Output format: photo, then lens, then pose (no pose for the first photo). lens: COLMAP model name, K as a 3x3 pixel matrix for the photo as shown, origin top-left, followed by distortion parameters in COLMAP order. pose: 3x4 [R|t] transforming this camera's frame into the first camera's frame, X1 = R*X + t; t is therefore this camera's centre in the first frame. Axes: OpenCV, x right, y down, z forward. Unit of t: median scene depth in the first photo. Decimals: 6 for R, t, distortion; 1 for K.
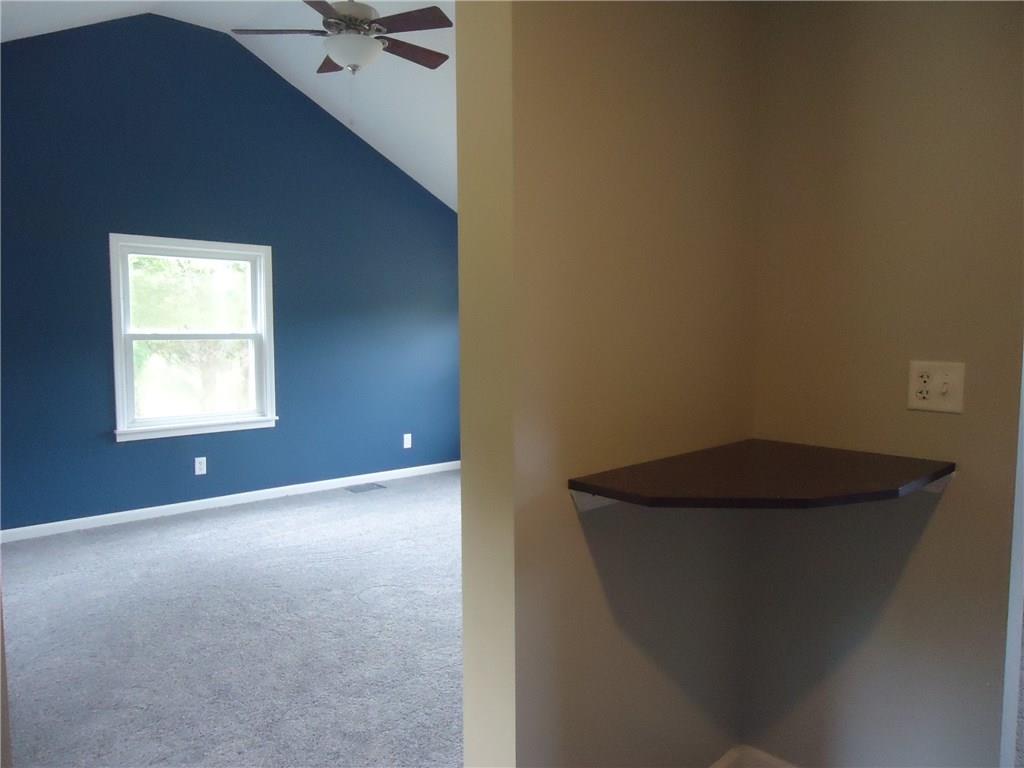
lens RADIAL K [[754.9, 0, 512.0], [0, 754.9, 384.0], [0, 0, 1]] dist [0.002029, 0.006456]
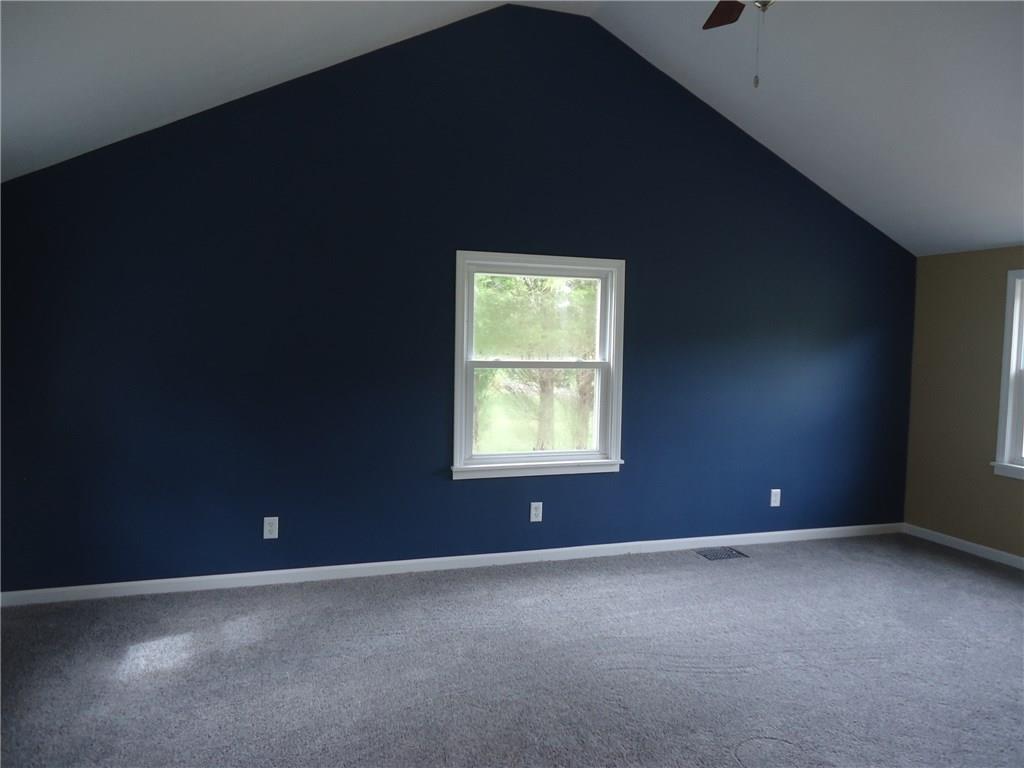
lens RADIAL K [[754.9, 0, 512.0], [0, 754.9, 384.0], [0, 0, 1]] dist [0.002029, 0.006456]
pose [[0.909346, 0.040028, -0.414110, -0.085699], [-0.048195, 0.998795, -0.009288, -0.032224], [0.413239, 0.028404, 0.910180, 0.196913]]
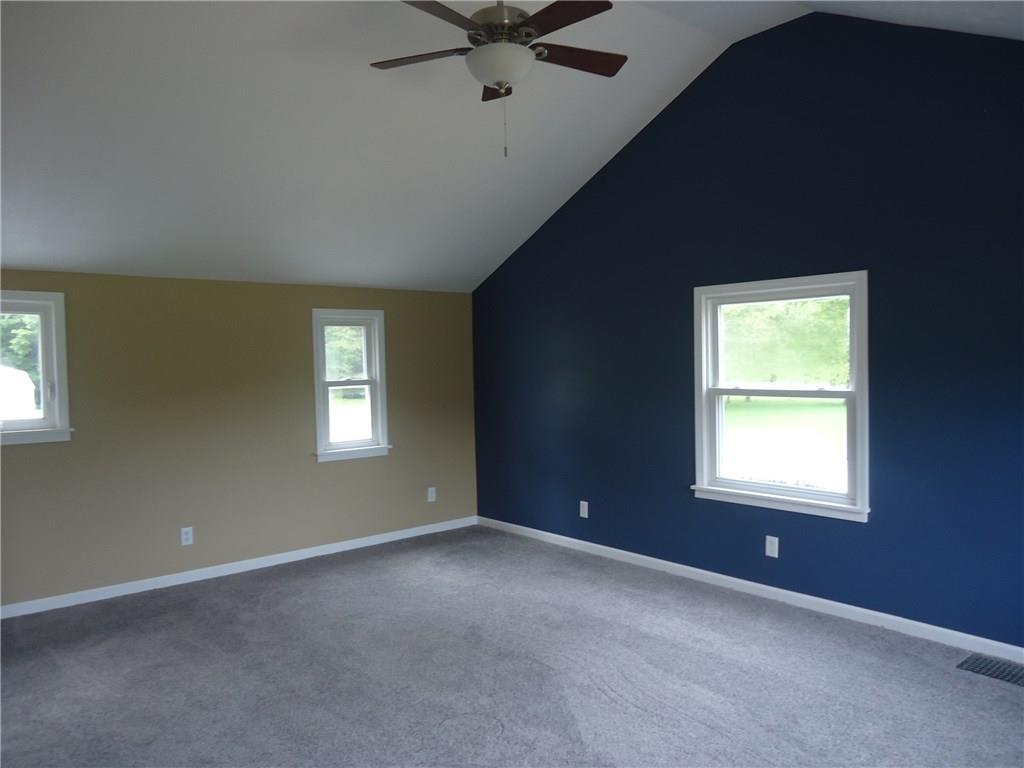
lens RADIAL K [[754.9, 0, 512.0], [0, 754.9, 384.0], [0, 0, 1]] dist [0.002029, 0.006456]
pose [[-0.067312, 0.014261, -0.997630, 0.468091], [-0.074862, 0.997007, 0.019303, -0.070260], [0.994919, 0.075984, -0.066042, 0.800674]]
